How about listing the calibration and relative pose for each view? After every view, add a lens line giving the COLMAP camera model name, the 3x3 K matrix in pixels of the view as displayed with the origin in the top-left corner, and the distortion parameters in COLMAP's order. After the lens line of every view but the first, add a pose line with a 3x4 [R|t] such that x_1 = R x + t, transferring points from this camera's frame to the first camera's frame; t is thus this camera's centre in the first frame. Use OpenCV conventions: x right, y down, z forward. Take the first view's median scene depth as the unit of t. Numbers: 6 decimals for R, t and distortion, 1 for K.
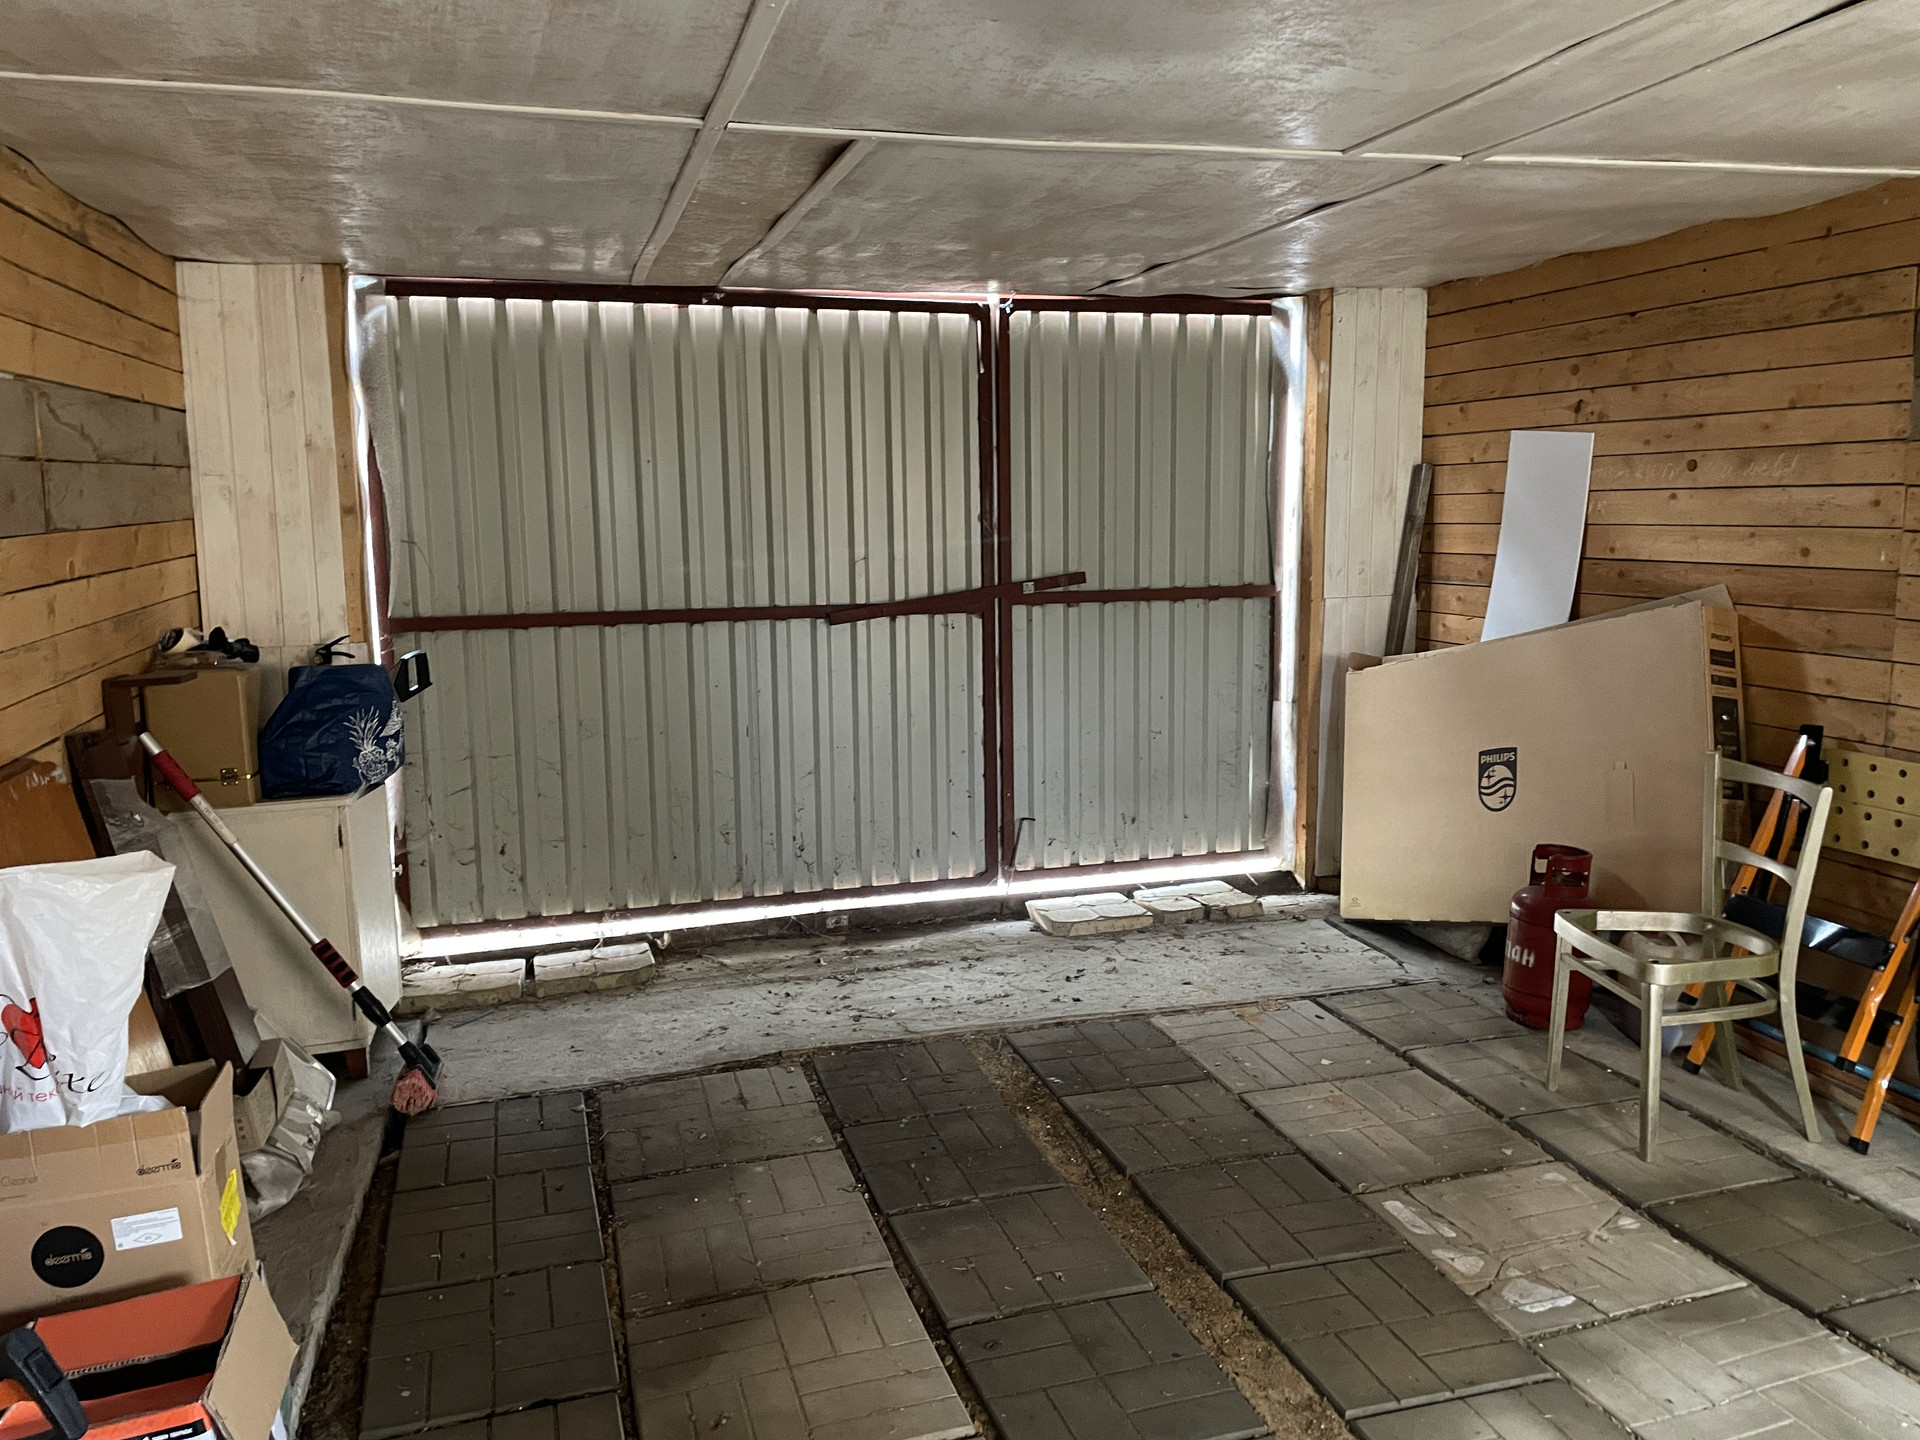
lens RADIAL K [[1450.2, 0, 953.0], [0, 1450.2, 694.2], [0, 0, 1]] dist [0.083662, -0.108582]
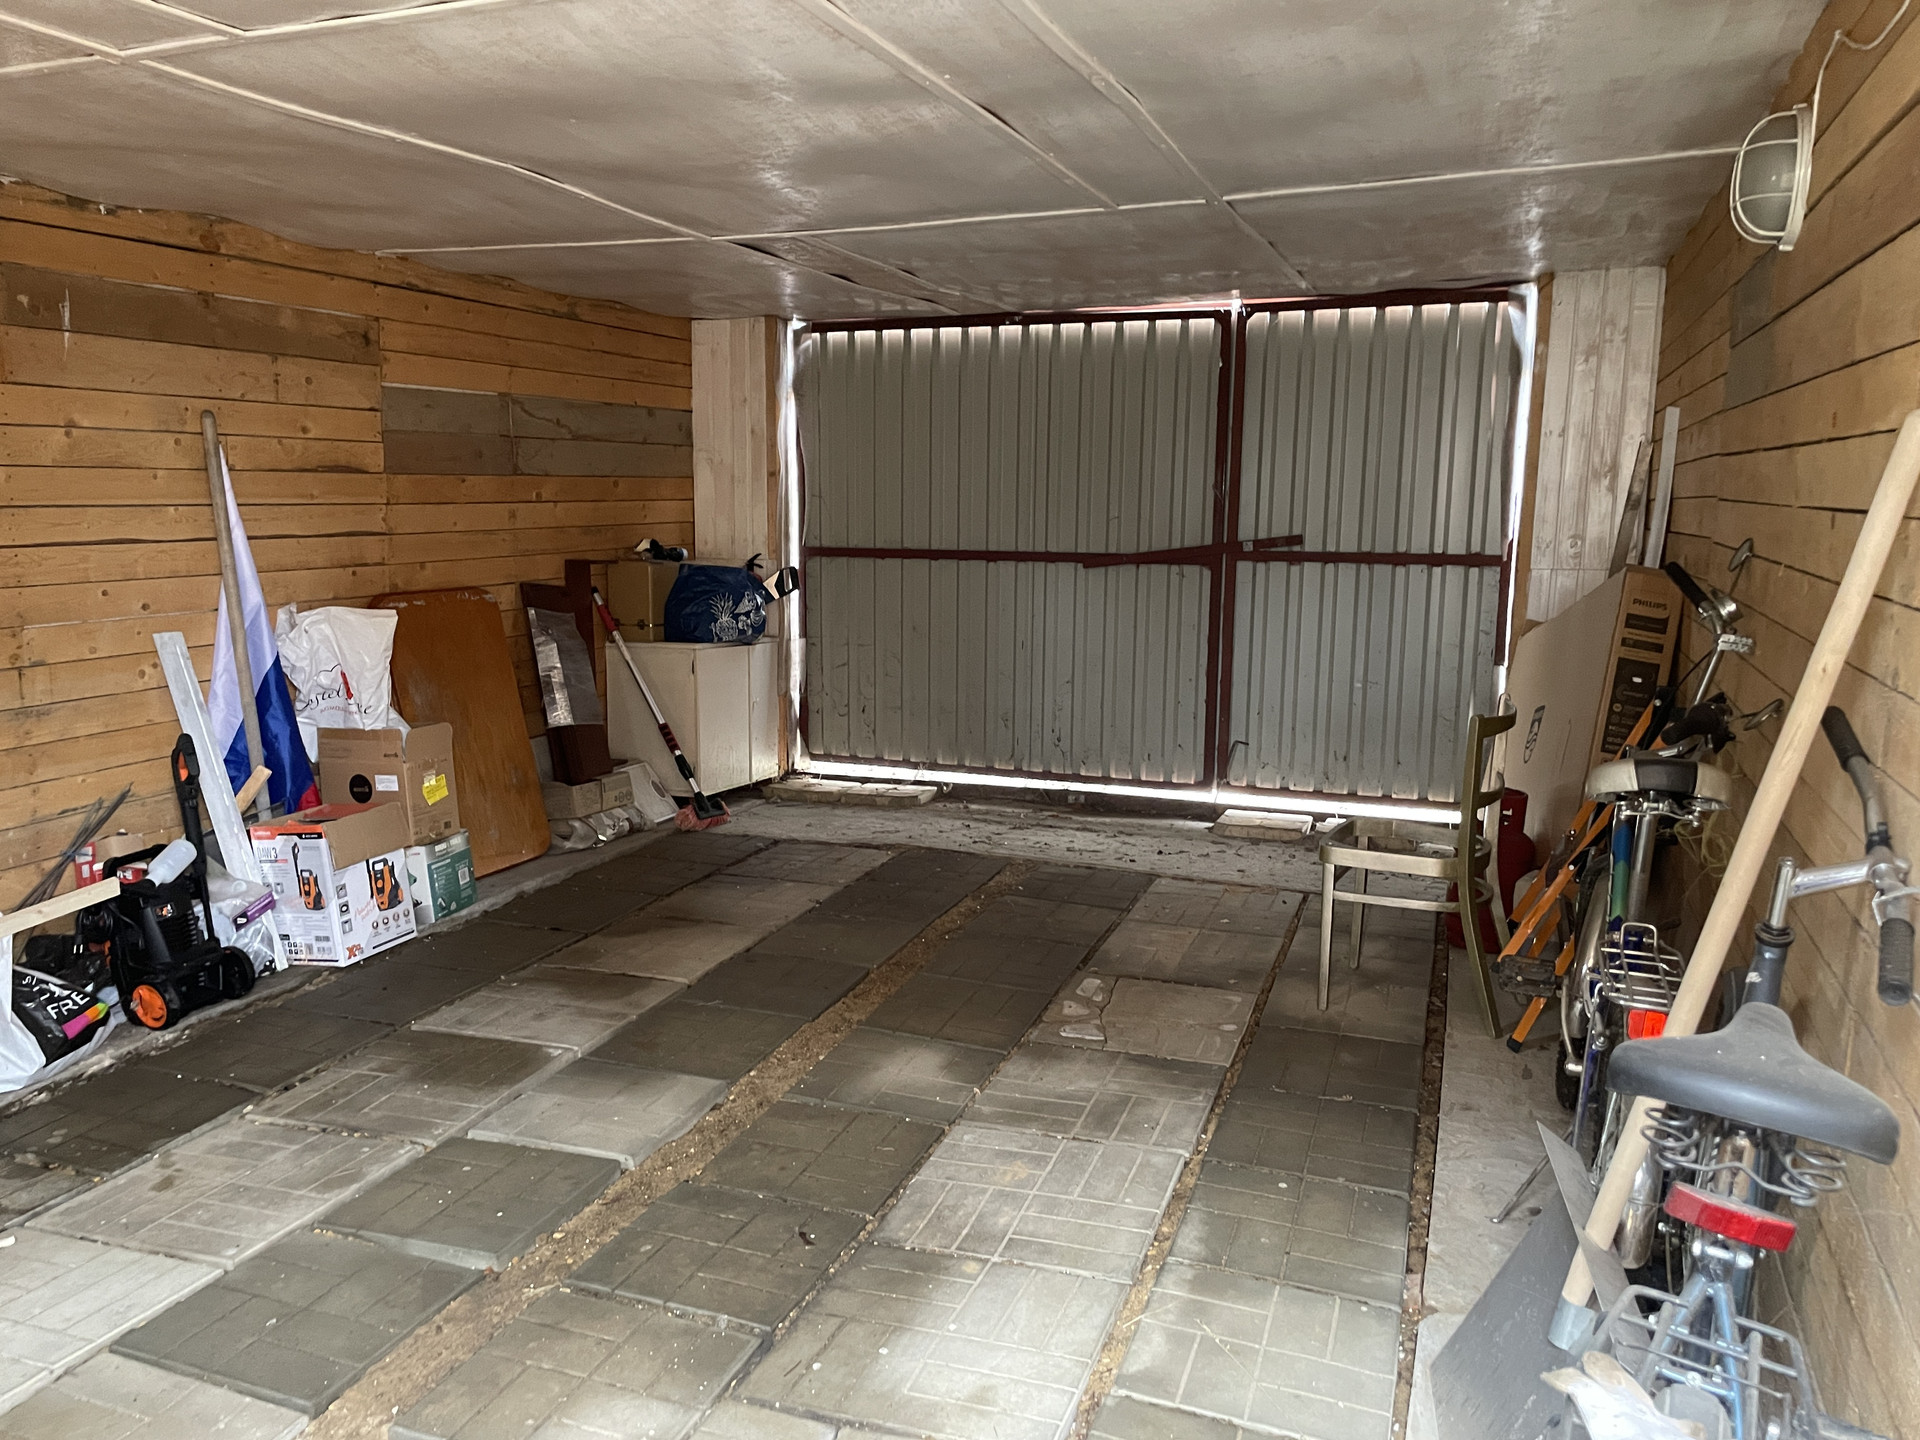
lens RADIAL K [[1450.2, 0, 949.6], [0, 1450.2, 726.7], [0, 0, 1]] dist [0.083662, -0.108582]
pose [[0.789641, 0.114247, -0.602838, 0.629379], [-0.099763, 0.993344, 0.057576, 0.030716], [0.605404, 0.014677, 0.795783, -0.104001]]
